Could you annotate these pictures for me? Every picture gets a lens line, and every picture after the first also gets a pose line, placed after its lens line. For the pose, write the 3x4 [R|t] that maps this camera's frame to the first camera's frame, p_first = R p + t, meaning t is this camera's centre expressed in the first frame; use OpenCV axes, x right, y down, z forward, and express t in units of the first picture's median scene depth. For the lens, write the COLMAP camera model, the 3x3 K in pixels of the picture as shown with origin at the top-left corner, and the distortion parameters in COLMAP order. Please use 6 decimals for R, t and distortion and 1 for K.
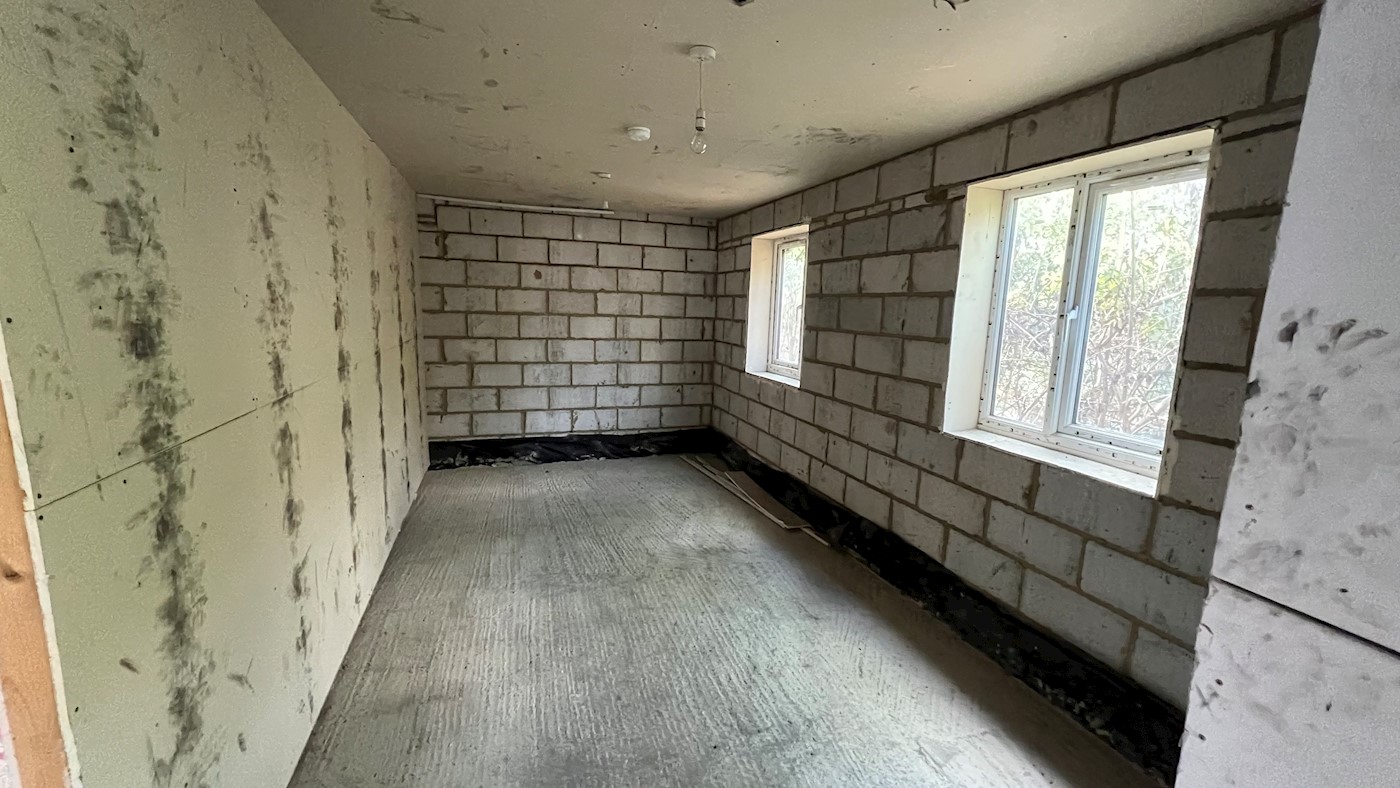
lens RADIAL K [[556.5, 0, 700.0], [0, 556.5, 394.0], [0, 0, 1]] dist [-0.000167, -0.000601]
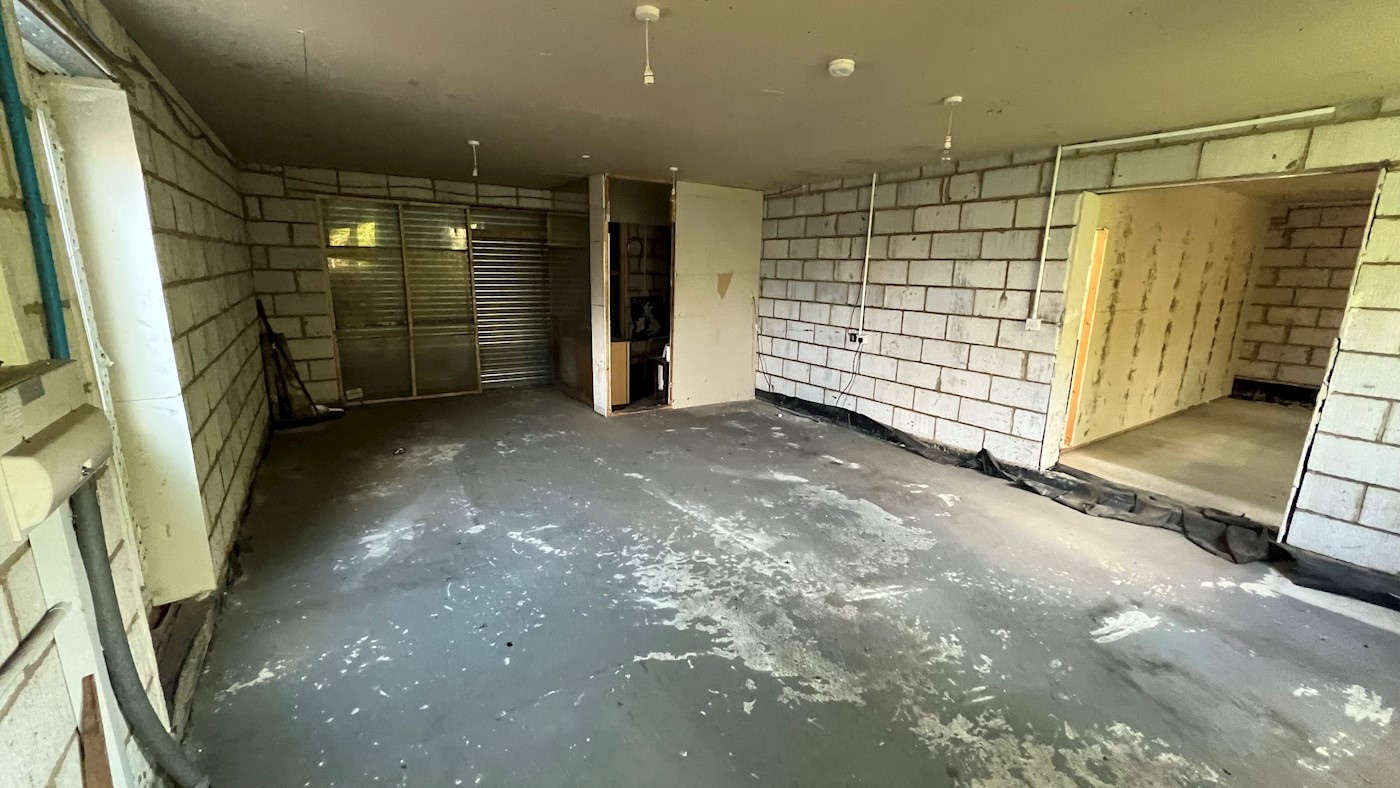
lens RADIAL K [[556.5, 0, 700.0], [0, 556.5, 394.0], [0, 0, 1]] dist [-0.000167, -0.000601]
pose [[0.242572, 0.185647, -0.952205, 0.777918], [-0.161444, 0.975558, 0.149072, 0.191621], [0.956606, 0.117567, 0.266615, -0.982214]]
